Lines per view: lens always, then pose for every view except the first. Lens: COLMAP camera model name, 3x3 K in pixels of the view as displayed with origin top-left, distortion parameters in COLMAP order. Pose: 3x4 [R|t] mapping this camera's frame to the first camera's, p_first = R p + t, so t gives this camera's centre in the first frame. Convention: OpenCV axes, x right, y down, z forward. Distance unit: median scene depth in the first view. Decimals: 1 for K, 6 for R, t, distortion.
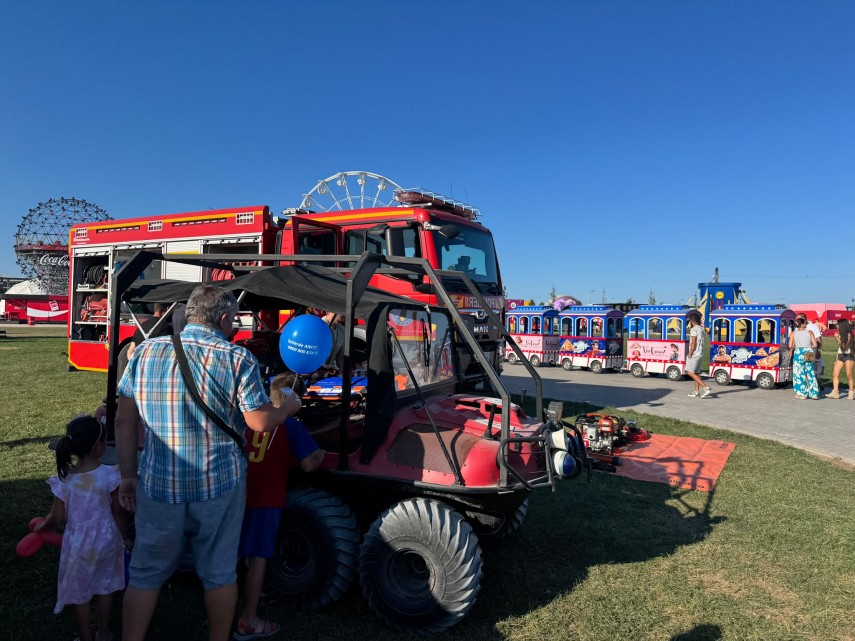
lens RADIAL K [[604.1, 0, 427.5], [0, 604.1, 320.5], [0, 0, 1]] dist [0.159202, -0.251211]
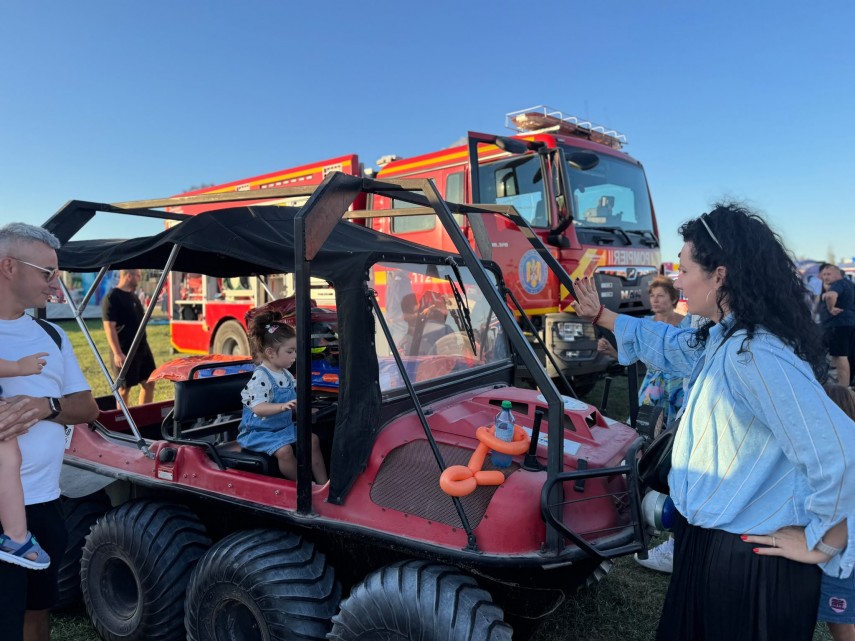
lens RADIAL K [[671.2, 0, 427.5], [0, 671.2, 320.5], [0, 0, 1]] dist [-0.001773, -0.000176]
pose [[0.965814, -0.026591, -0.257868, 0.063529], [0.037889, 0.998523, 0.038941, 0.006875], [0.256452, -0.047381, 0.965395, 0.129624]]
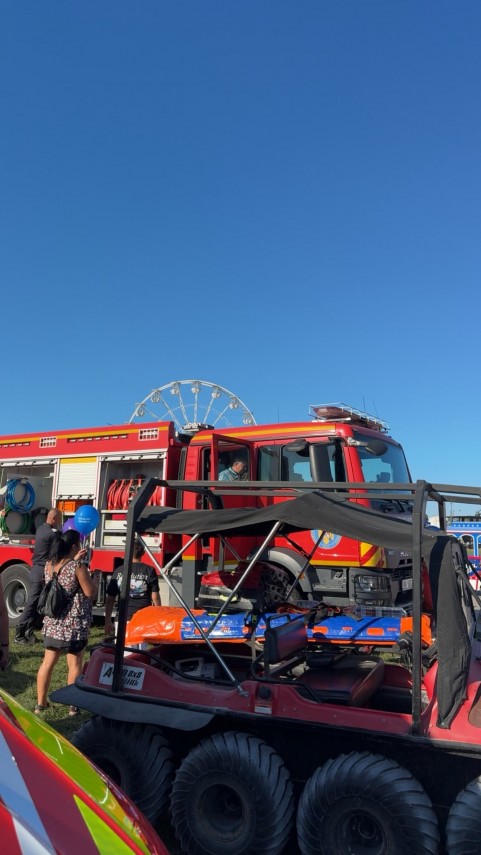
lens RADIAL K [[635.7, 0, 240.5], [0, 635.7, 427.5], [0, 0, 1]] dist [0.028468, -0.003800]
pose [[0.999948, -0.002324, -0.009951, -0.144602], [0.000678, 0.986729, -0.162375, -0.013972], [0.010196, 0.162360, 0.986679, 0.007859]]
